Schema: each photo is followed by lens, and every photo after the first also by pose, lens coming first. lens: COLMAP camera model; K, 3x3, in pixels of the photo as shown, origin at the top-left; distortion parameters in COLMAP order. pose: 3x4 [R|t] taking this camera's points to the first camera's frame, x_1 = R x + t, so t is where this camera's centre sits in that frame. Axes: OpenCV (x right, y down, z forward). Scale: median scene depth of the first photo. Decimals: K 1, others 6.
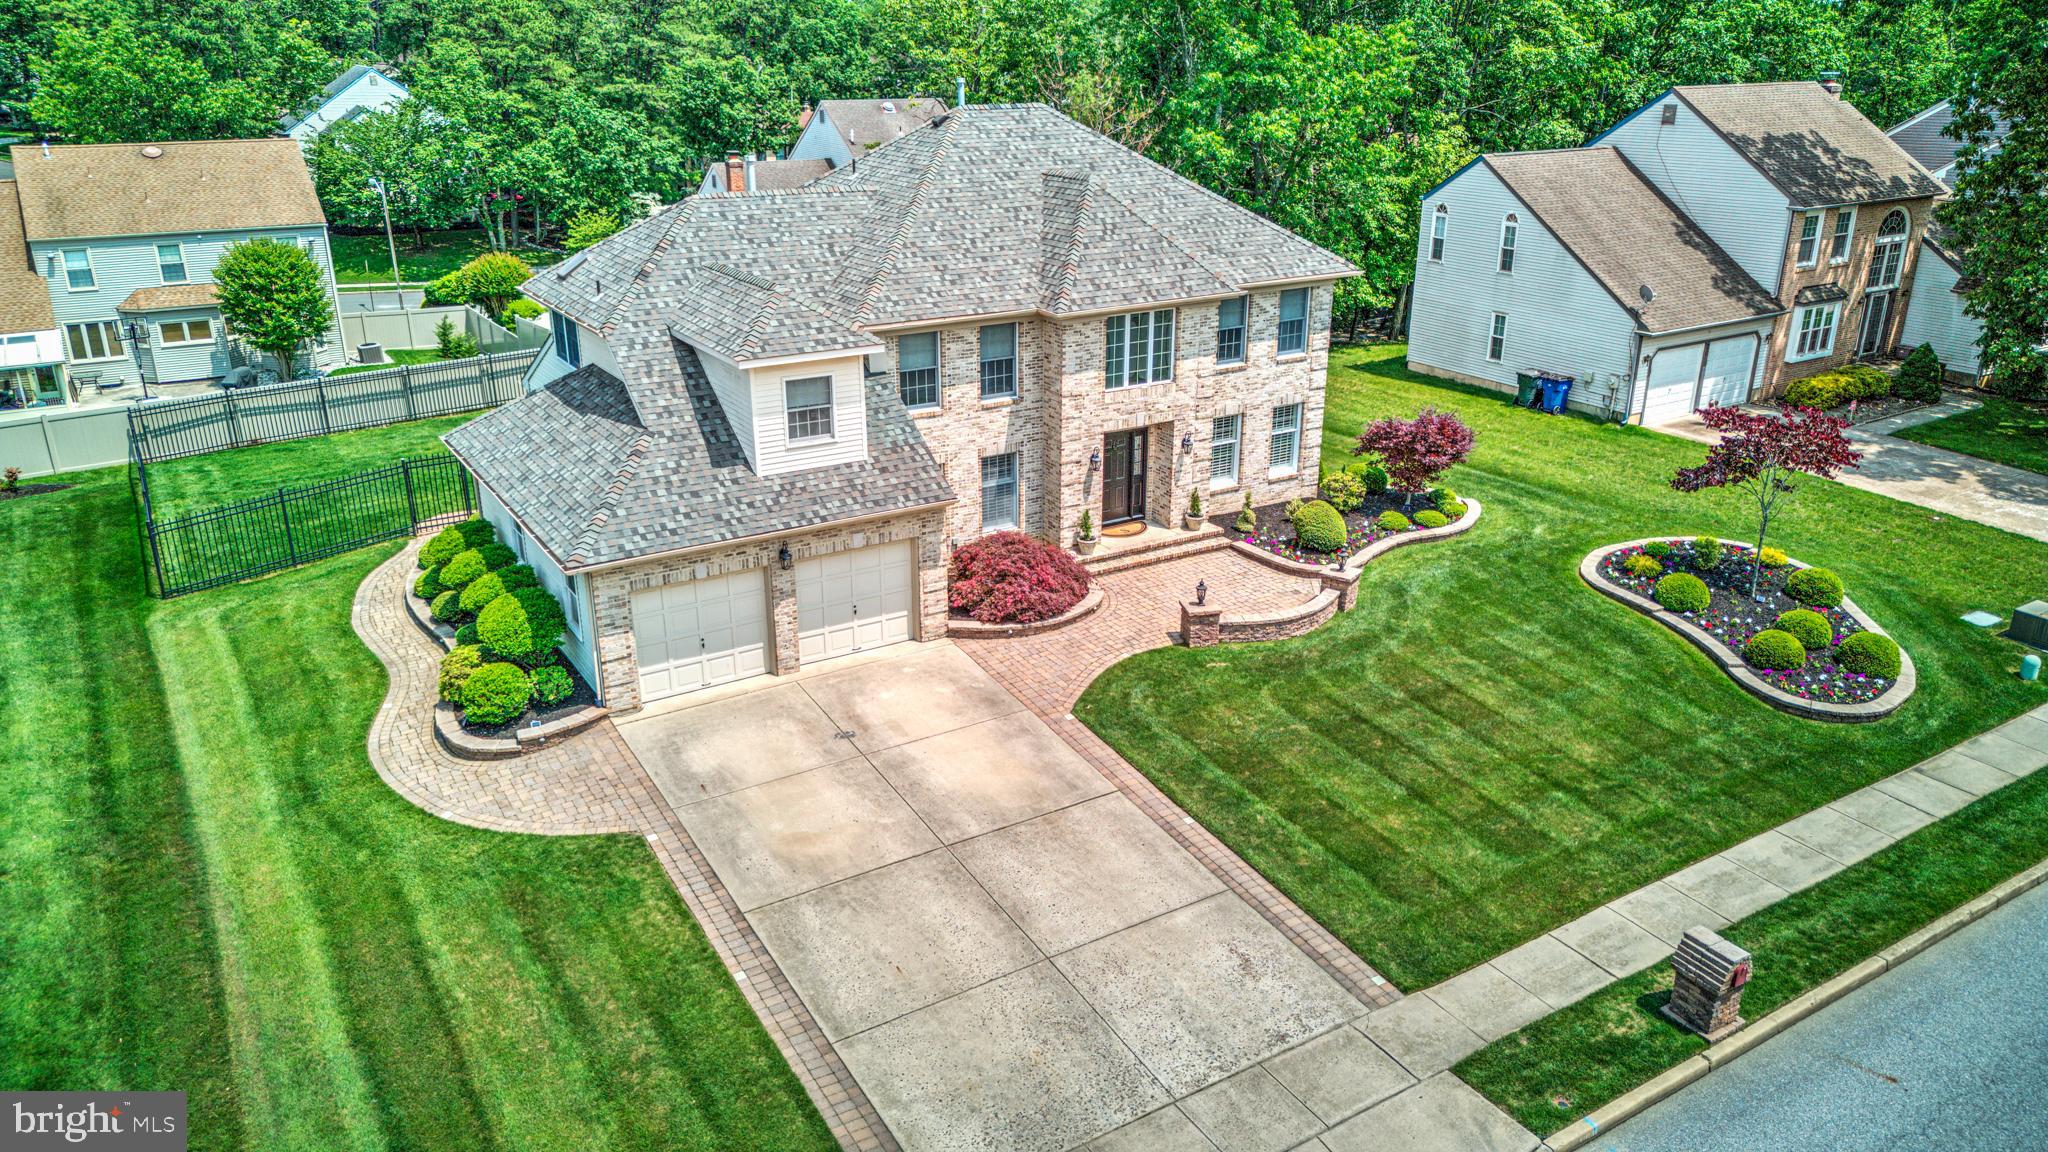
lens RADIAL K [[1441.5, 0, 1025.5], [0, 1441.5, 572.4], [0, 0, 1]] dist [0.065179, -0.064692]
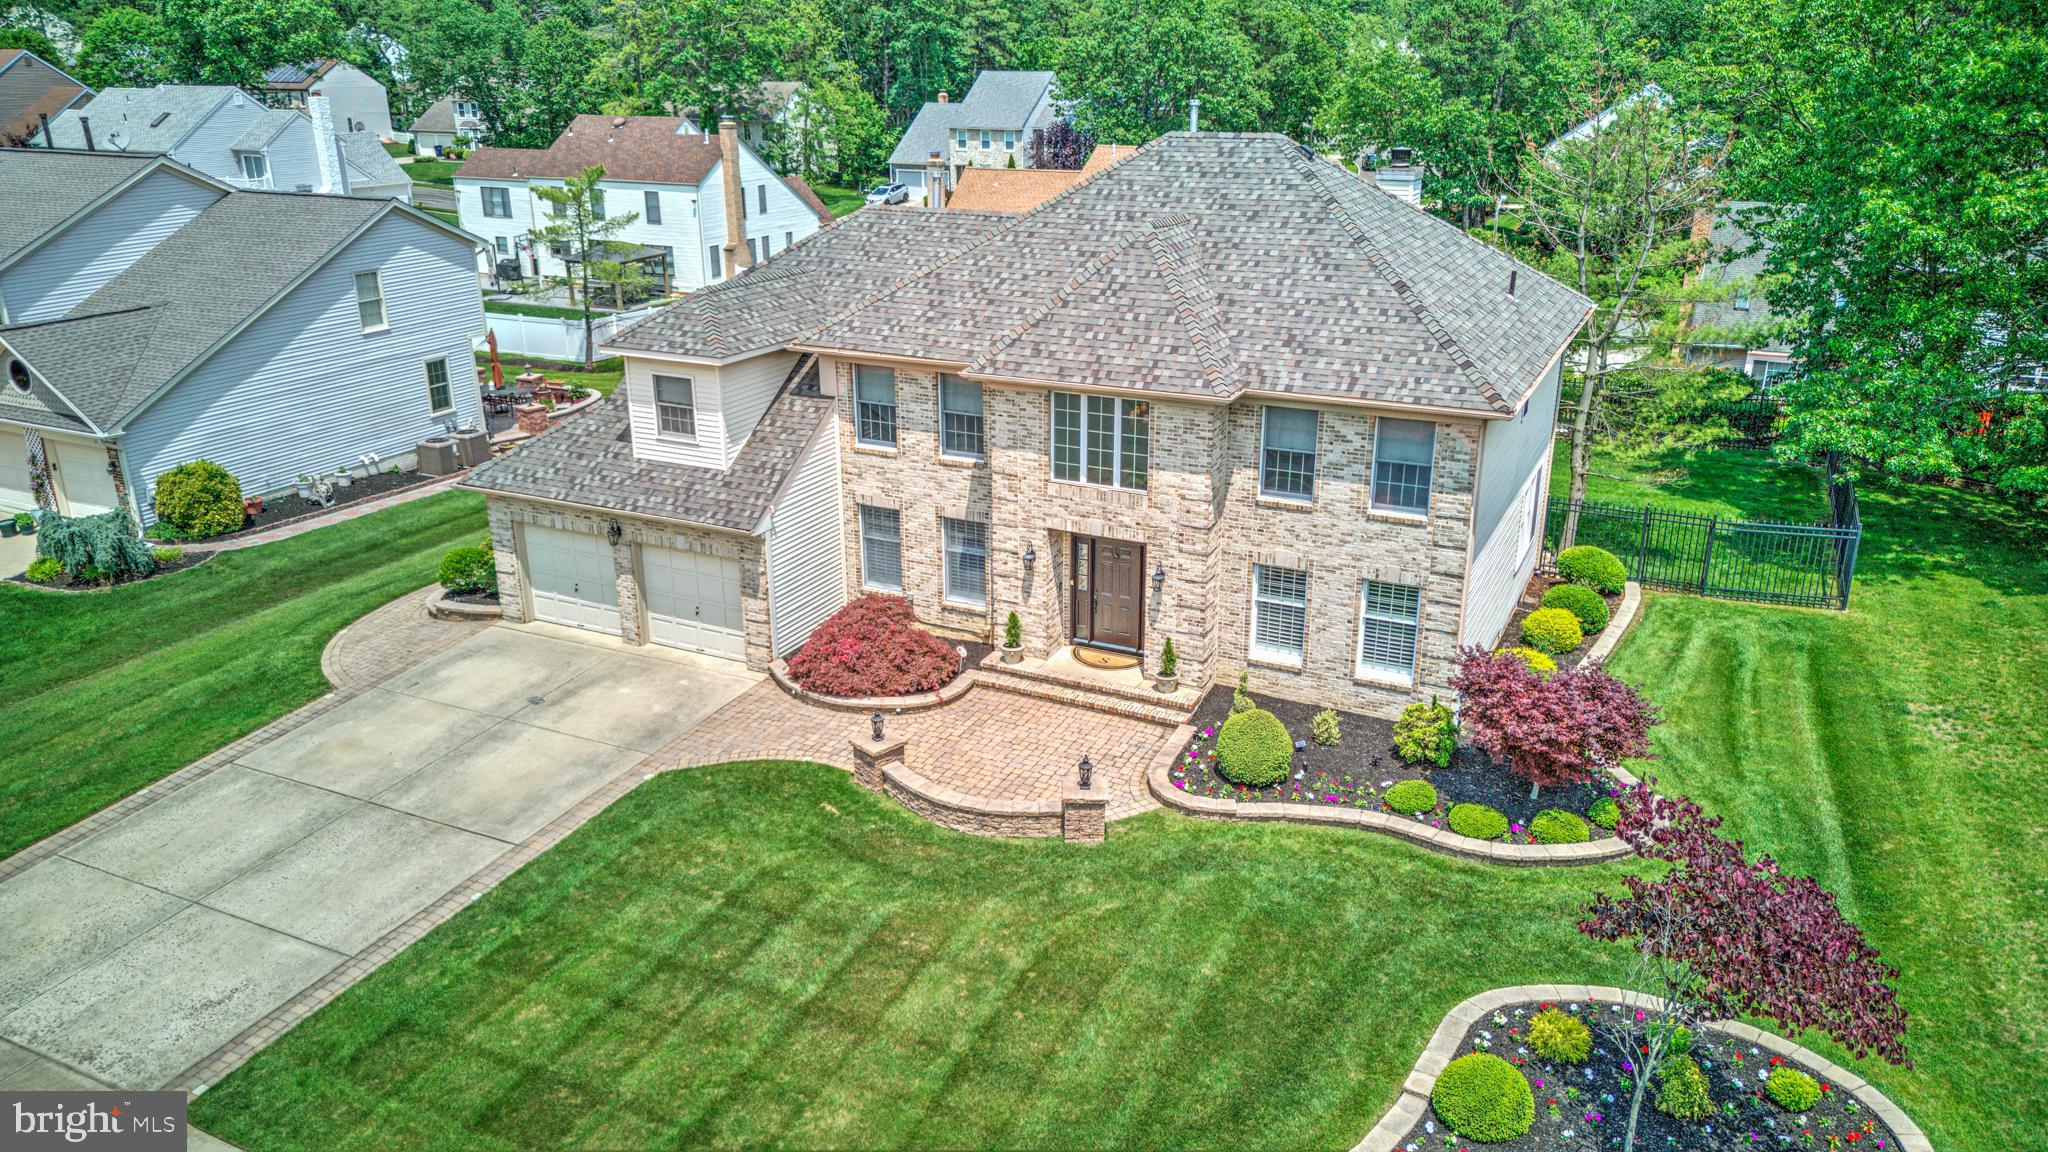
lens RADIAL K [[1441.5, 0, 1025.5], [0, 1441.5, 572.4], [0, 0, 1]] dist [0.065179, -0.064692]
pose [[0.529287, 0.284928, -0.799169, 0.733363], [-0.294375, 0.945084, 0.141988, -0.192296], [0.795738, 0.160102, 0.584097, 0.529037]]
